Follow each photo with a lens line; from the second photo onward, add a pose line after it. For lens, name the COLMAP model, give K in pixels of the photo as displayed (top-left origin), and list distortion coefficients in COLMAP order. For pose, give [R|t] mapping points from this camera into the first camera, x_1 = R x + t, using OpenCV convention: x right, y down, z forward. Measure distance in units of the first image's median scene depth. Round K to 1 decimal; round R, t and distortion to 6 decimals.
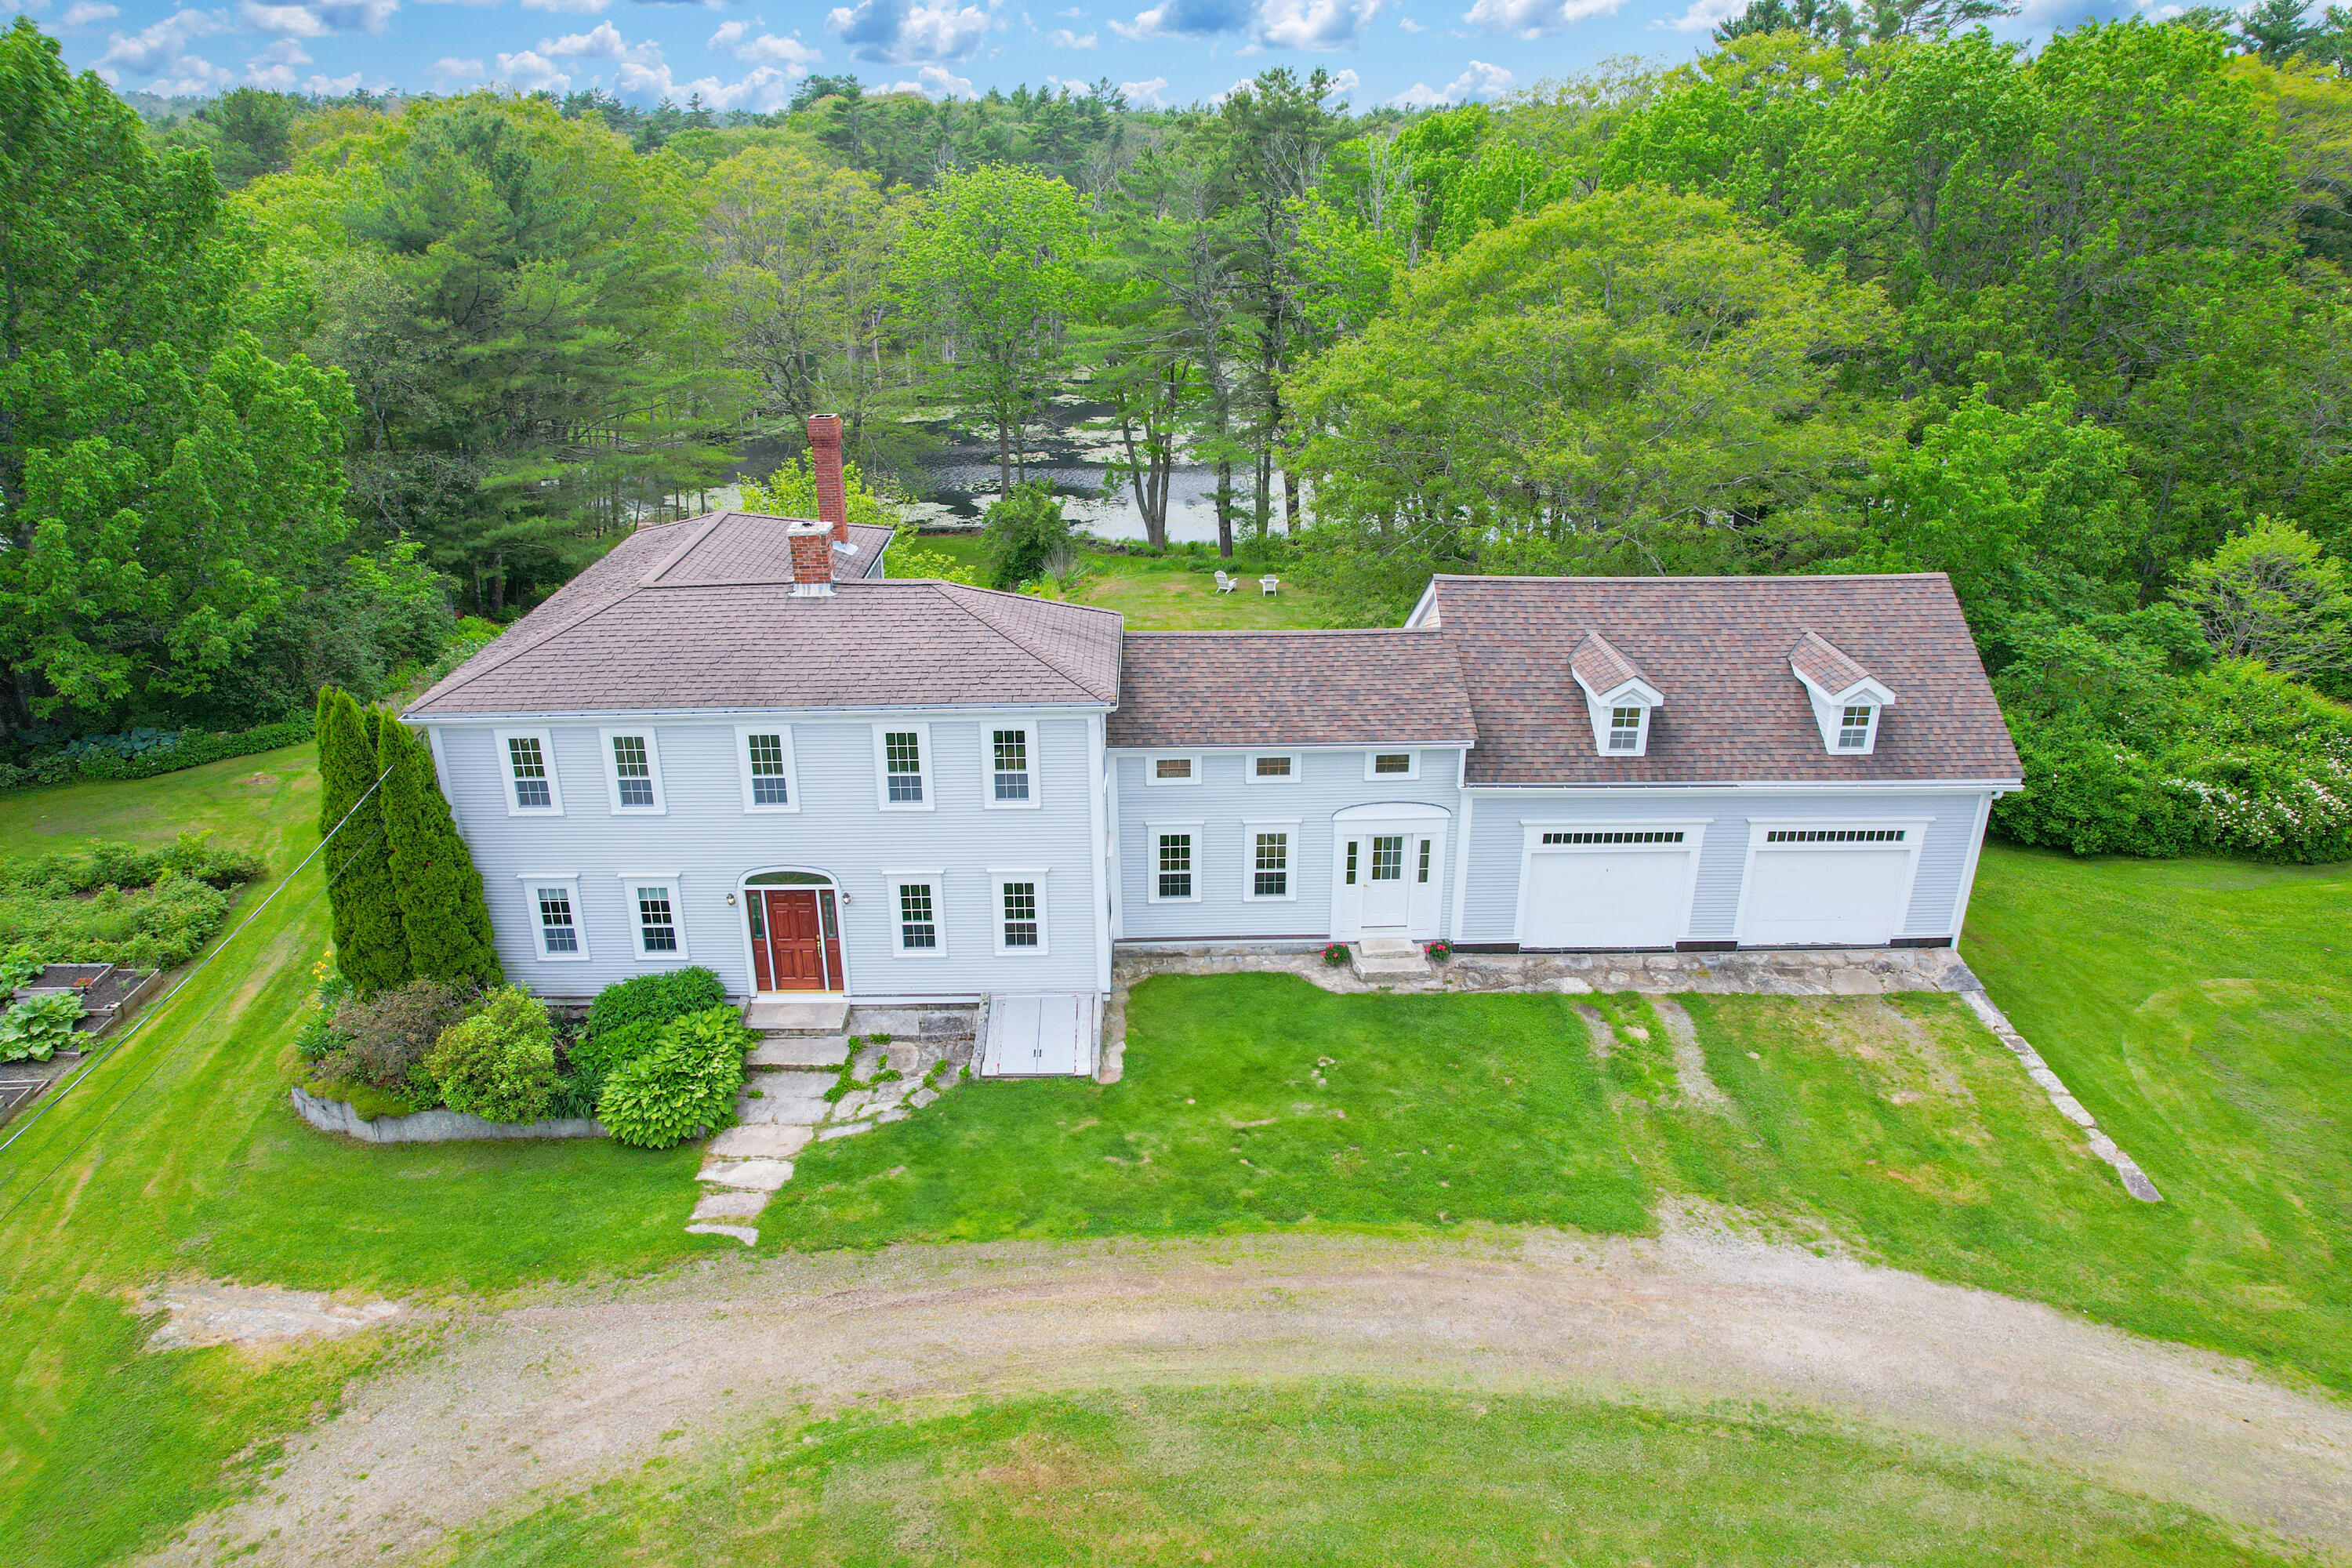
lens RADIAL K [[1513.5, 0, 1170.8], [0, 1513.5, 776.7], [0, 0, 1]] dist [-0.066726, 0.045317]
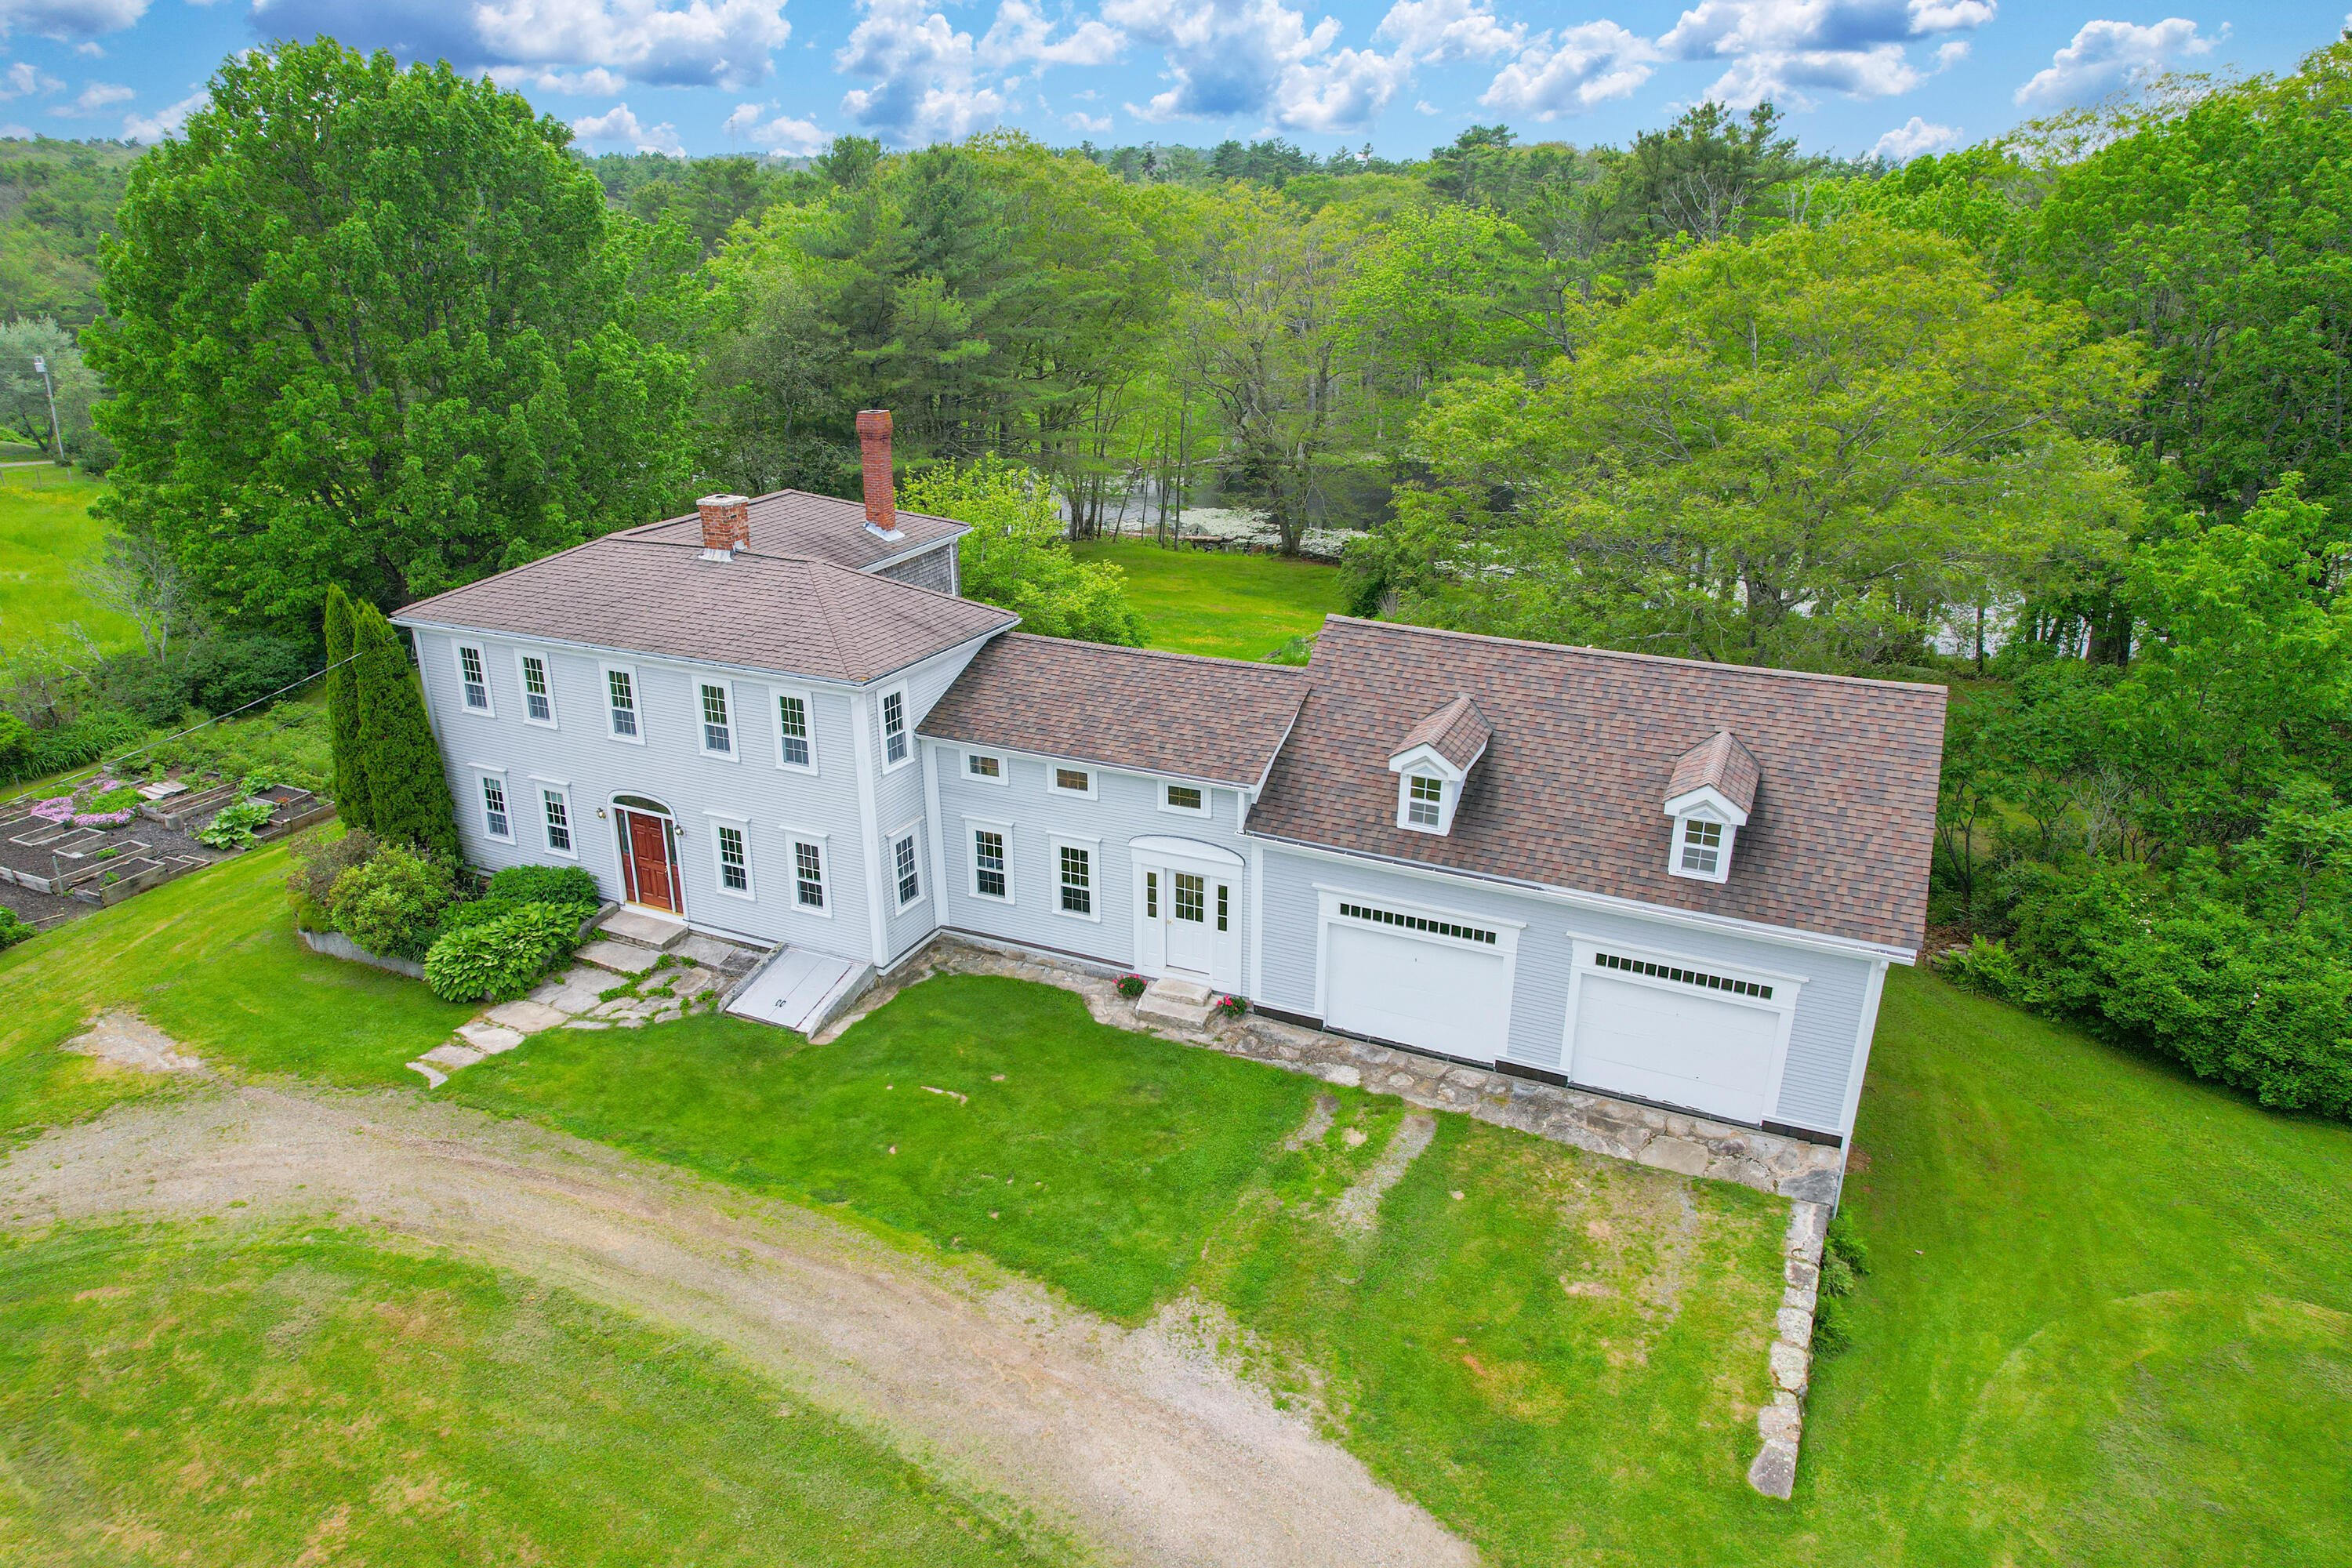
lens RADIAL K [[1513.5, 0, 1166.9], [0, 1513.5, 782.2], [0, 0, 1]] dist [-0.066726, 0.045317]
pose [[0.897984, 0.161078, -0.409485, 0.550905], [-0.172838, 0.984914, 0.008406, -0.025335], [0.404662, 0.063226, 0.912278, 0.129860]]
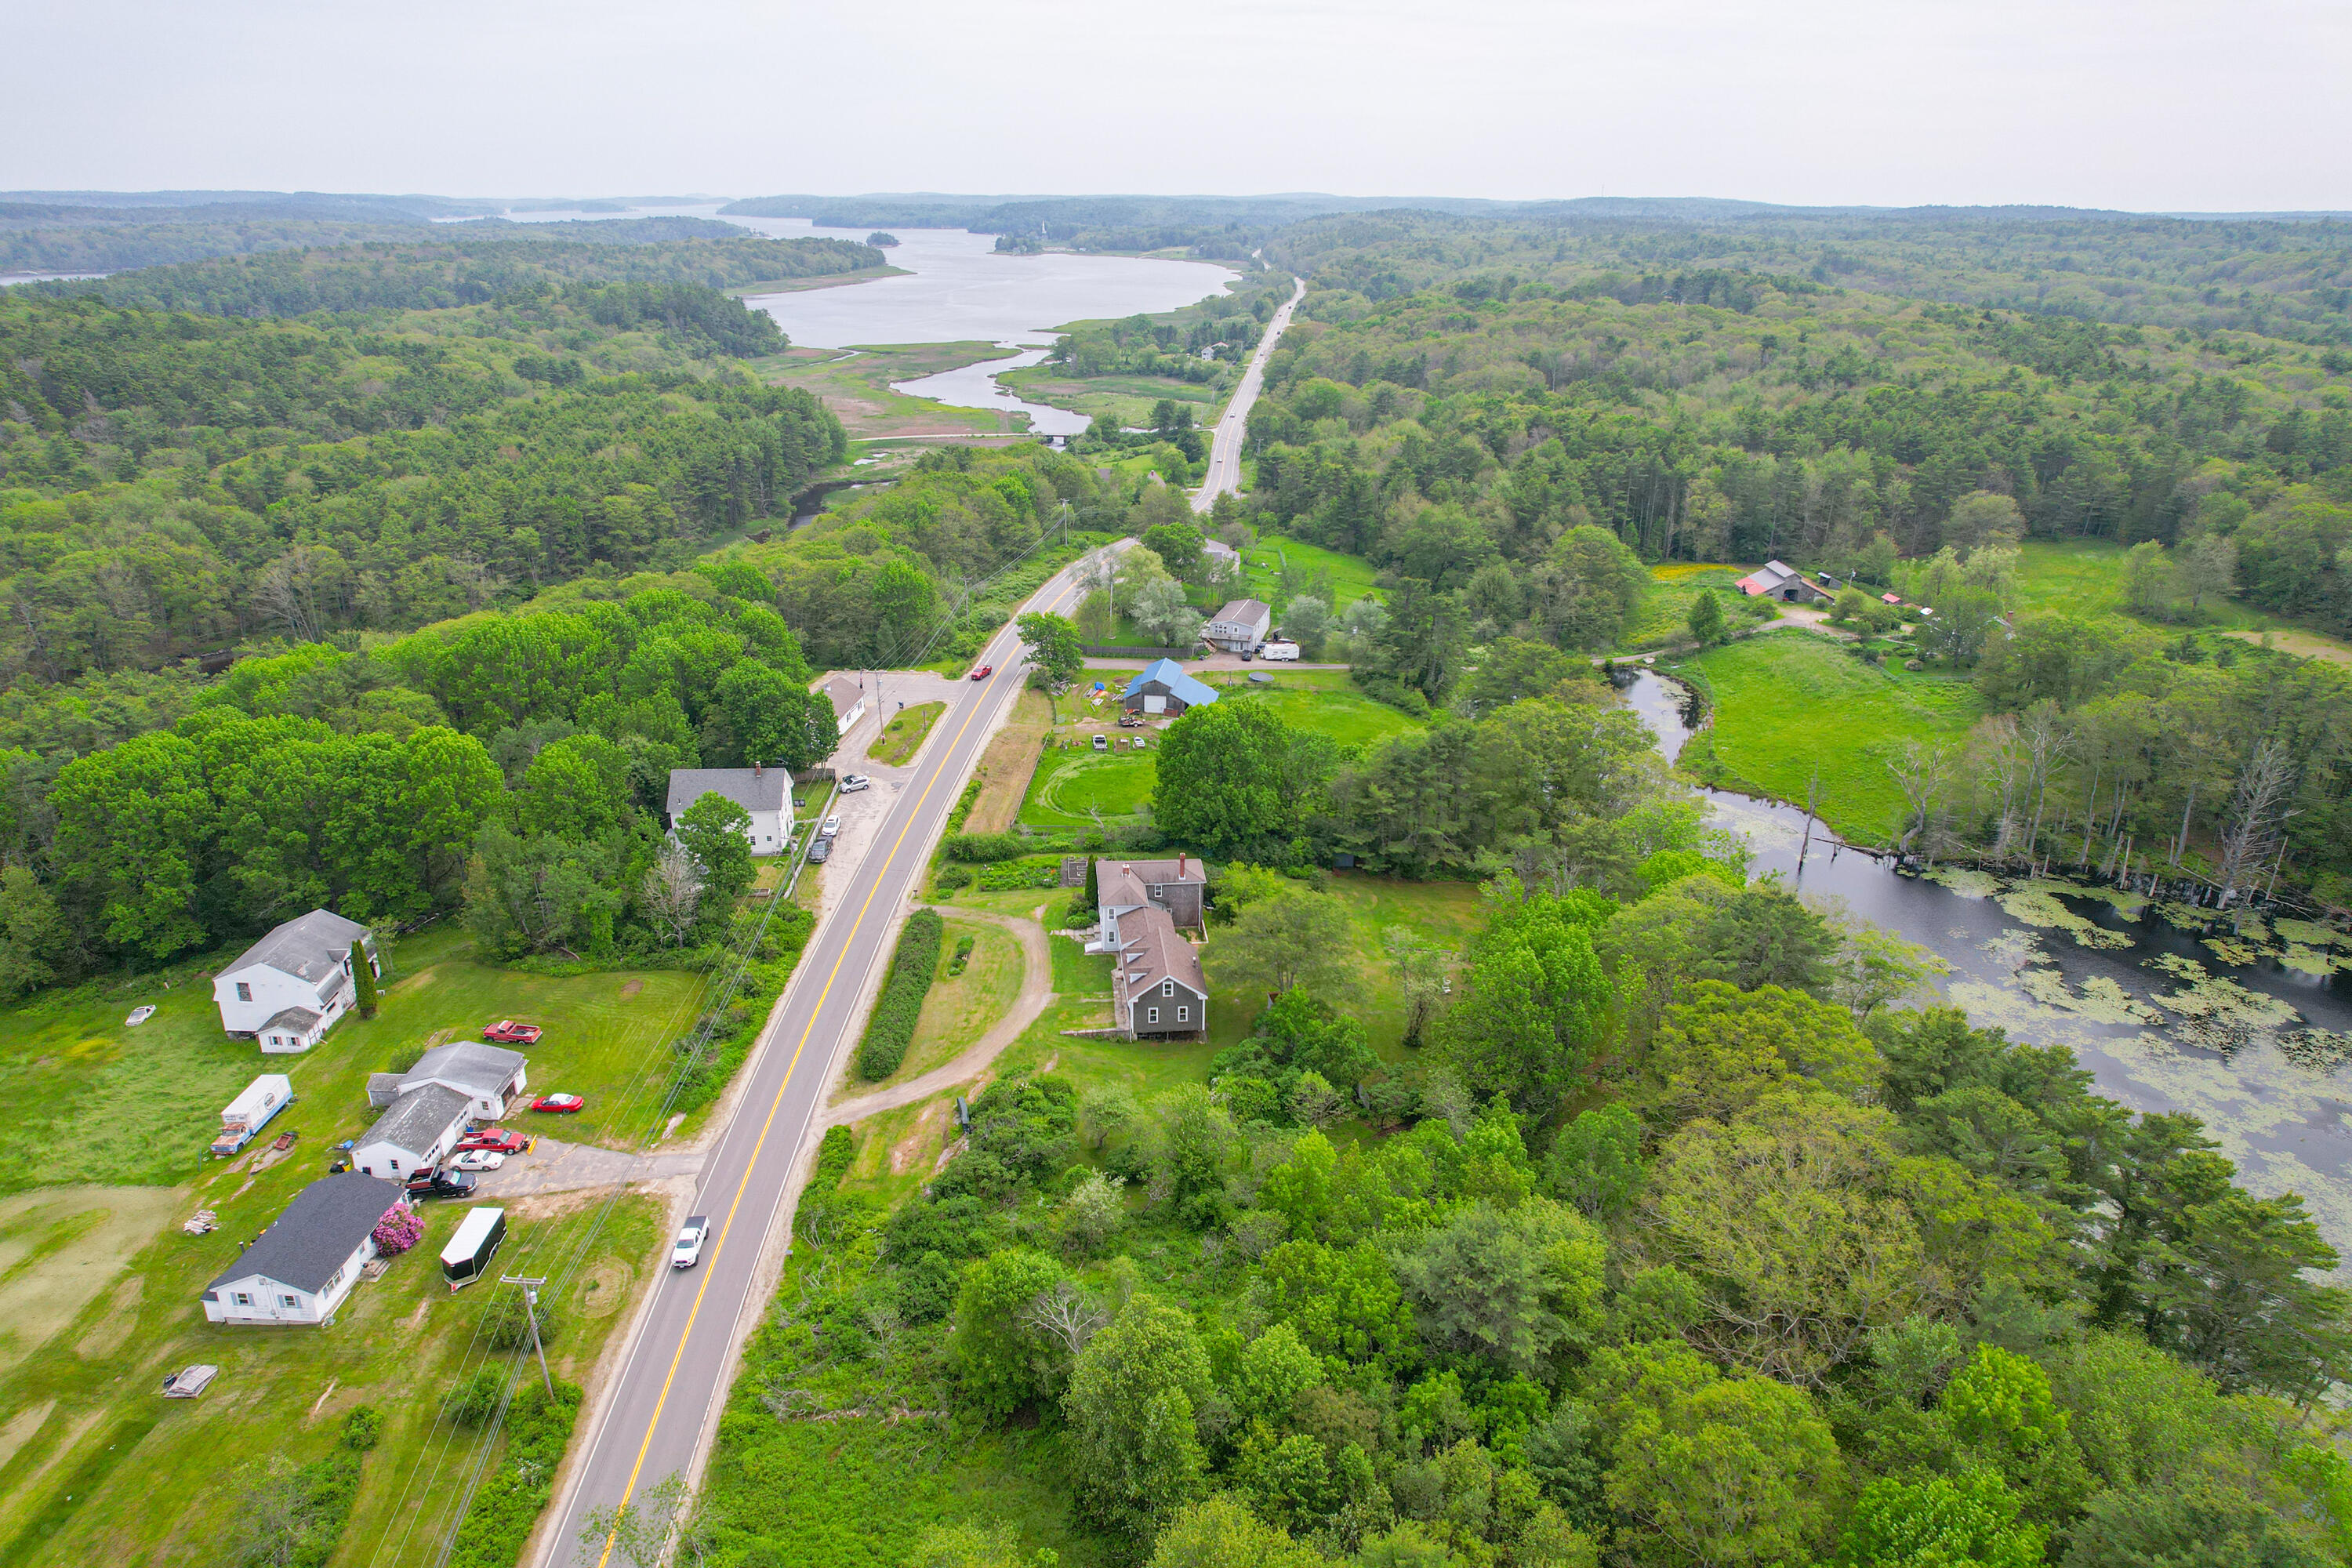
lens RADIAL K [[1513.5, 0, 1154.0], [0, 1513.5, 792.1], [0, 0, 1]] dist [-0.066726, 0.045317]
pose [[0.057706, 0.382256, -0.922253, 5.672742], [-0.402132, 0.854435, 0.328985, -2.642271], [0.913761, 0.351883, 0.203024, -0.325807]]
